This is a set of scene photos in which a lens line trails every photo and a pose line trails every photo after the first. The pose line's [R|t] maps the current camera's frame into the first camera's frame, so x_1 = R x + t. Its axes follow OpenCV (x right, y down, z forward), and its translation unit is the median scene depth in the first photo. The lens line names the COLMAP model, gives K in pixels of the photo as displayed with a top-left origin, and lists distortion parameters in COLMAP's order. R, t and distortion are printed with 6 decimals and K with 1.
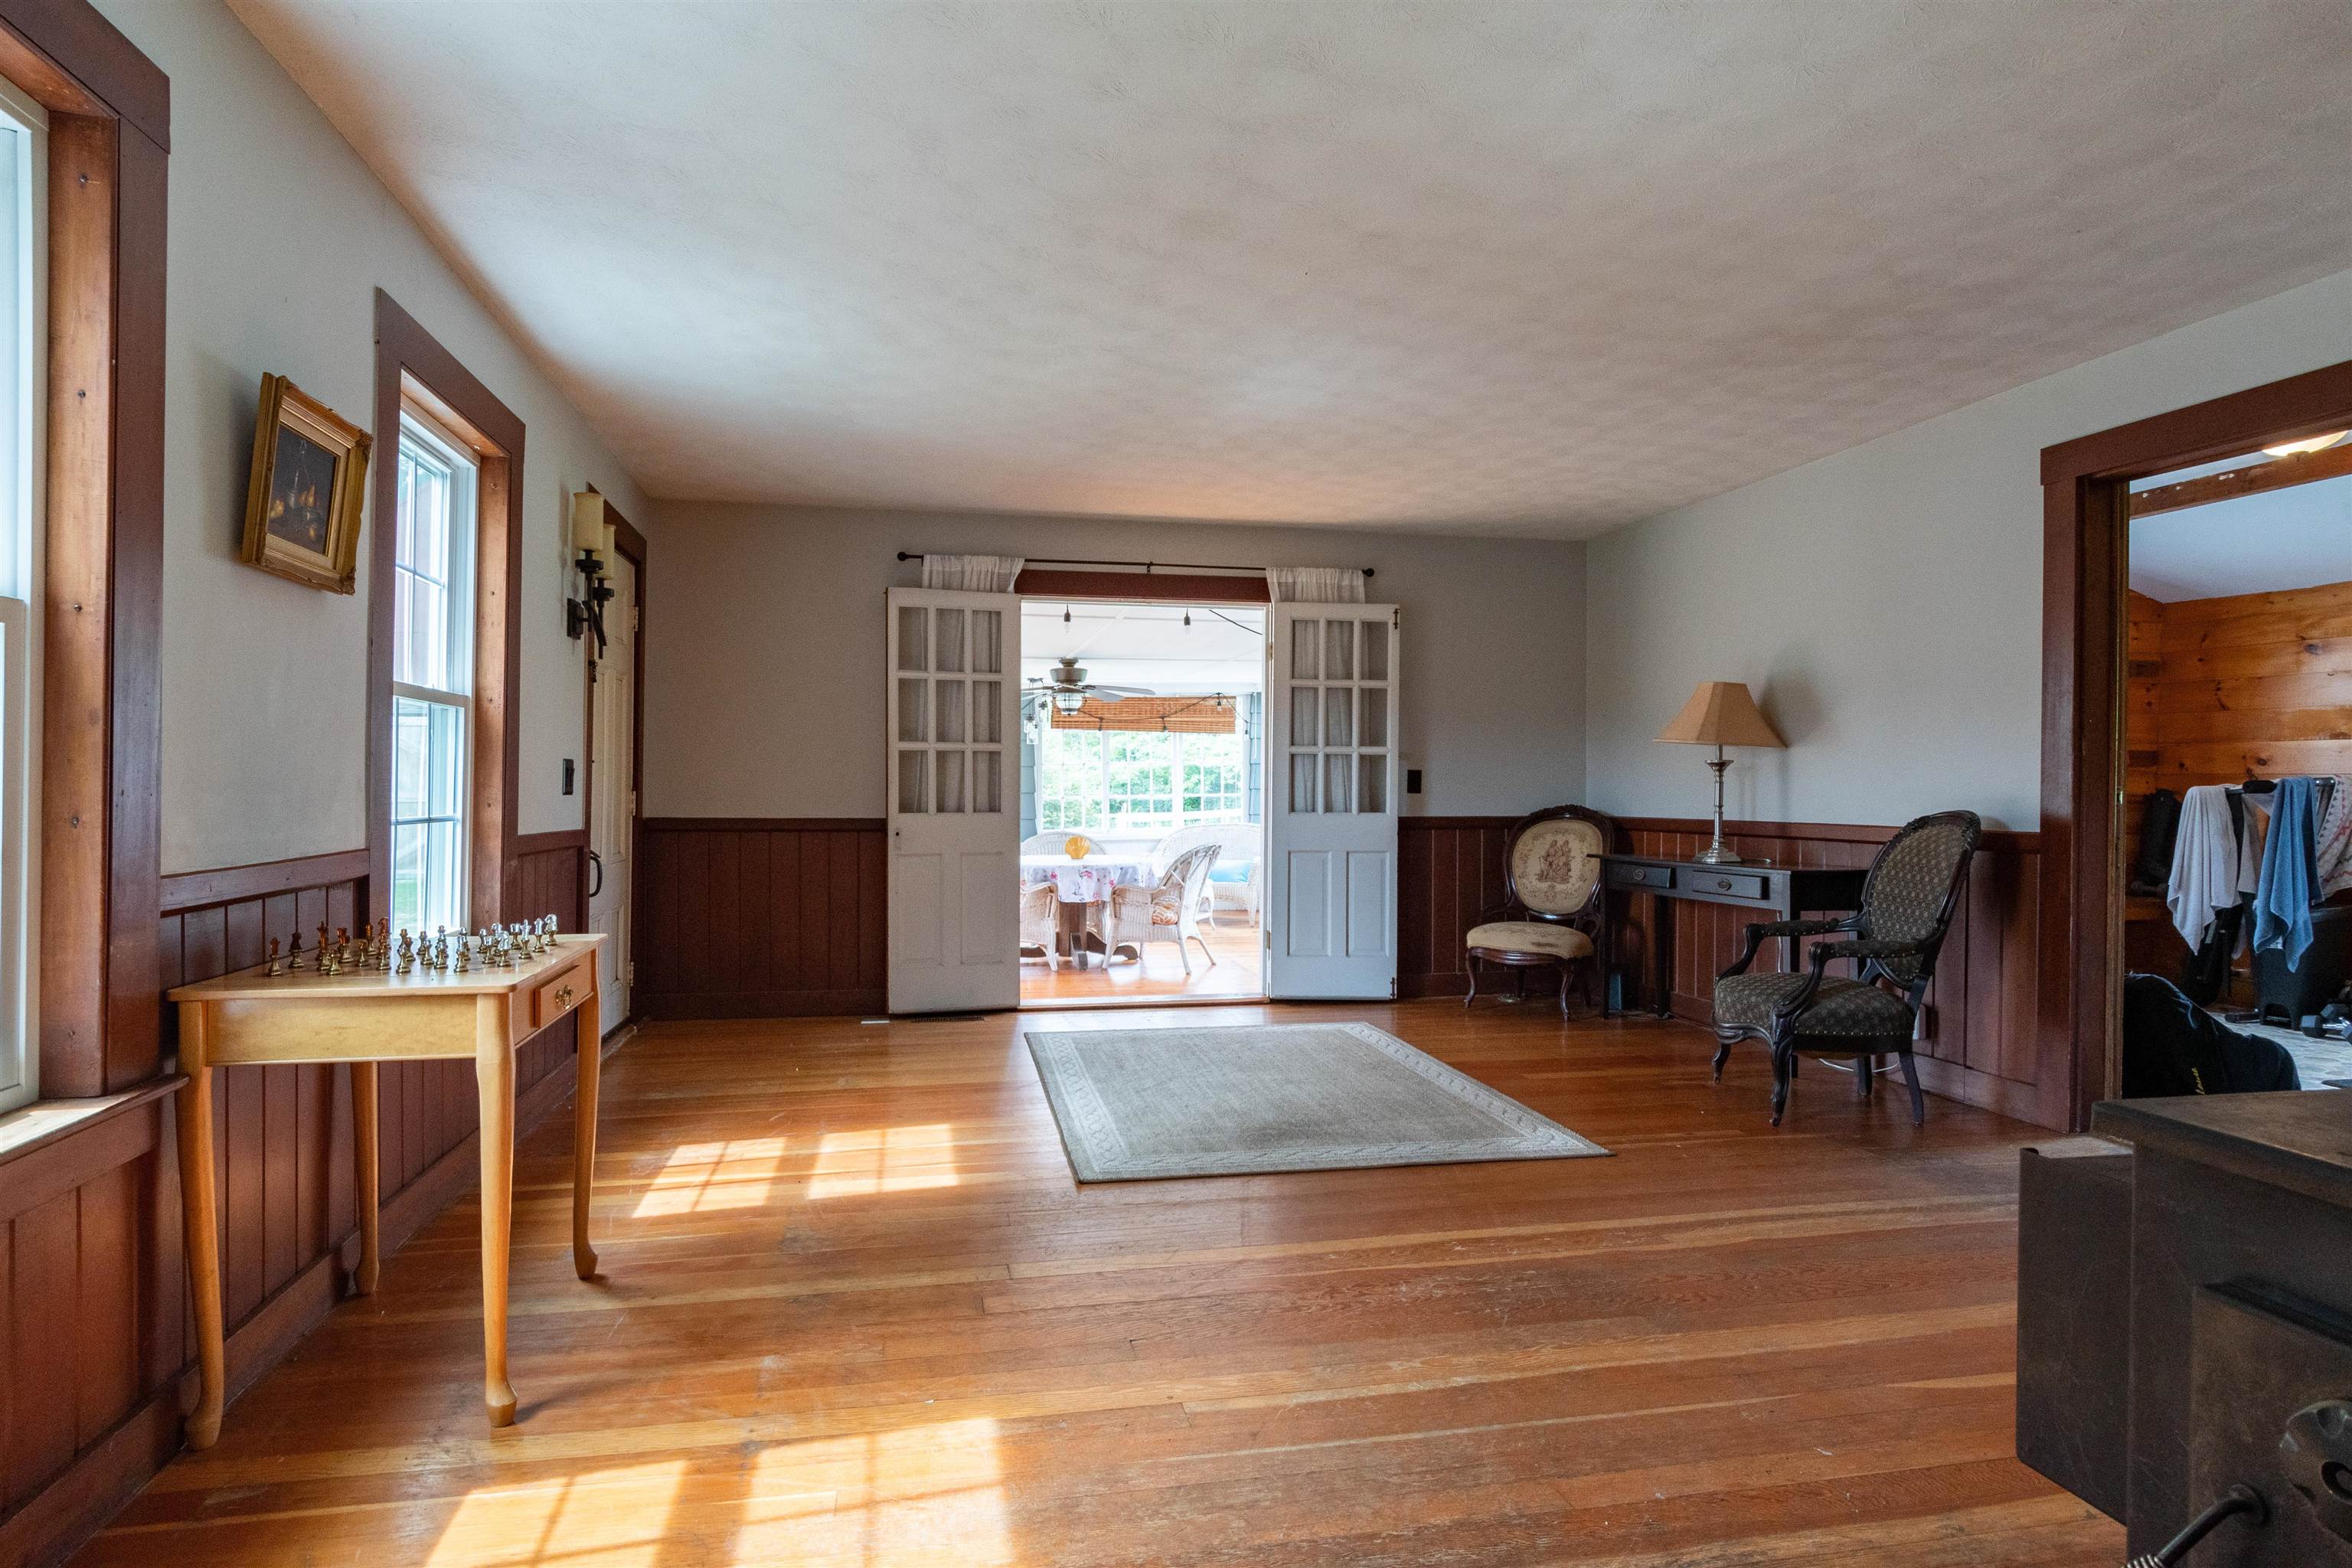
lens RADIAL K [[1241.5, 0, 1176.0], [0, 1241.5, 784.0], [0, 0, 1]] dist [0.002046, -0.000889]
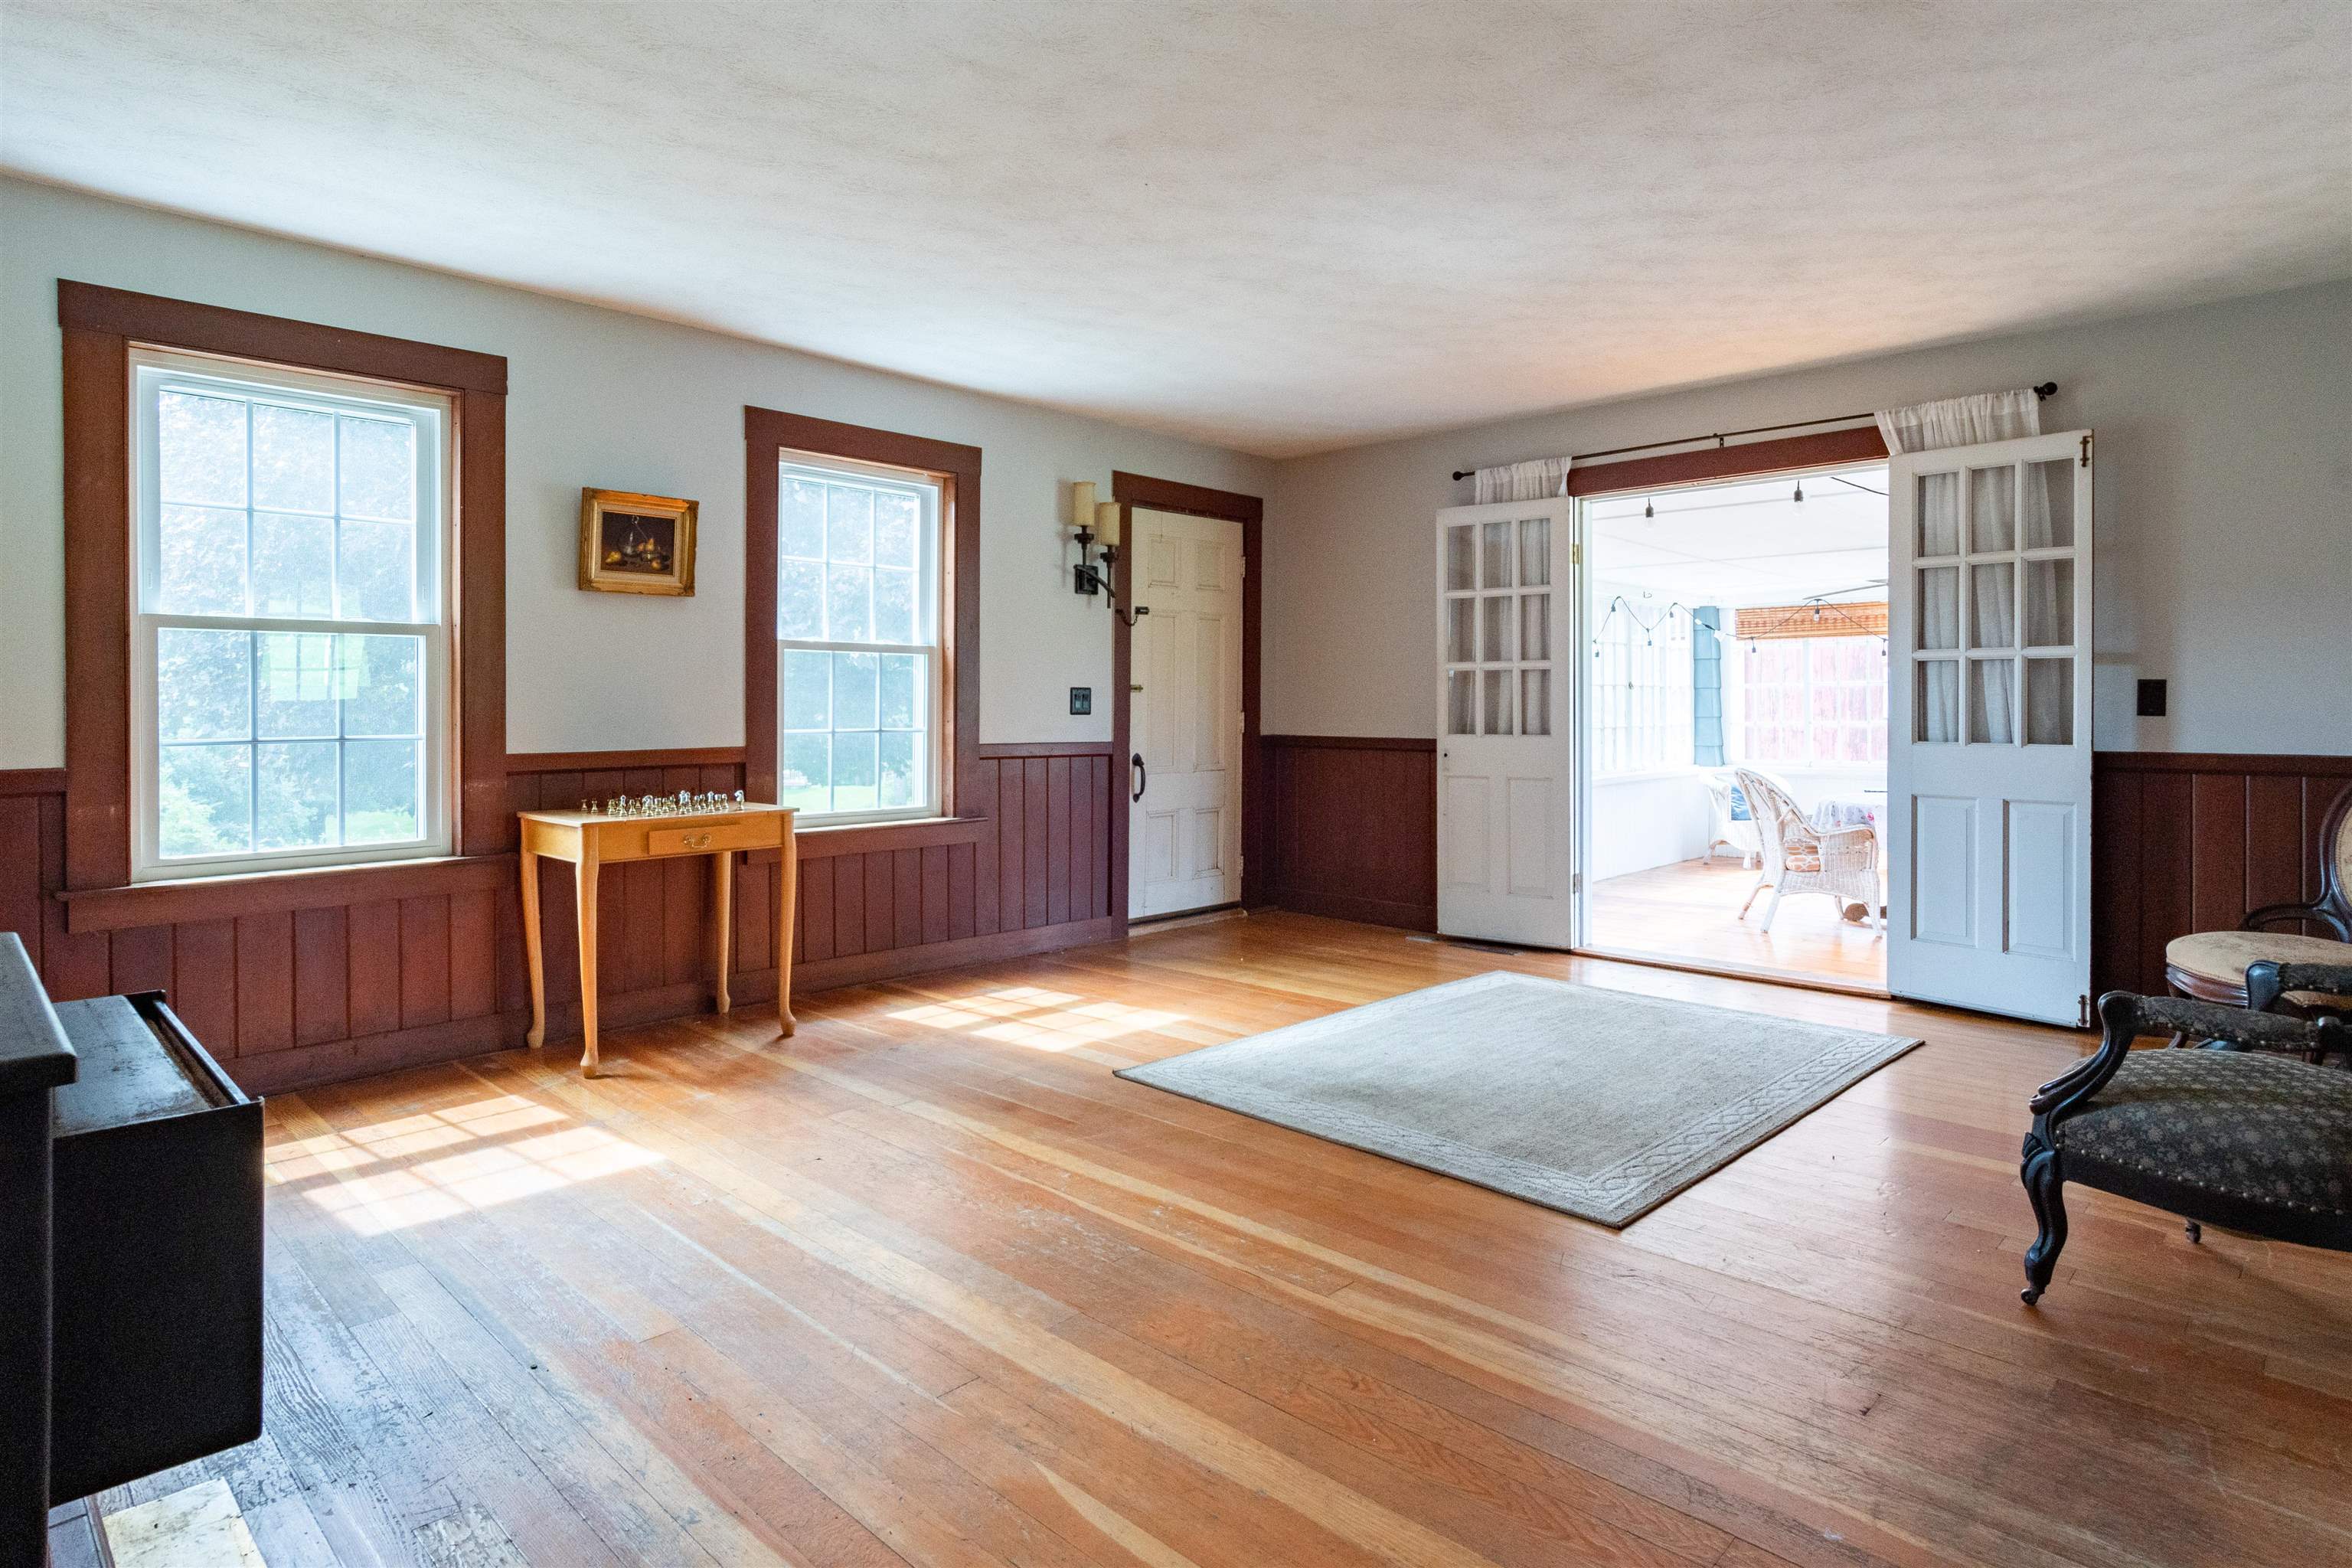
lens RADIAL K [[1286.8, 0, 1178.0], [0, 1286.8, 693.3], [0, 0, 1]] dist [0.004230, -0.000546]
pose [[0.570263, -0.011602, -0.821380, 0.492472], [0.004253, 0.999929, -0.011171, 0.001385], [0.821451, 0.002877, 0.570272, 0.227878]]
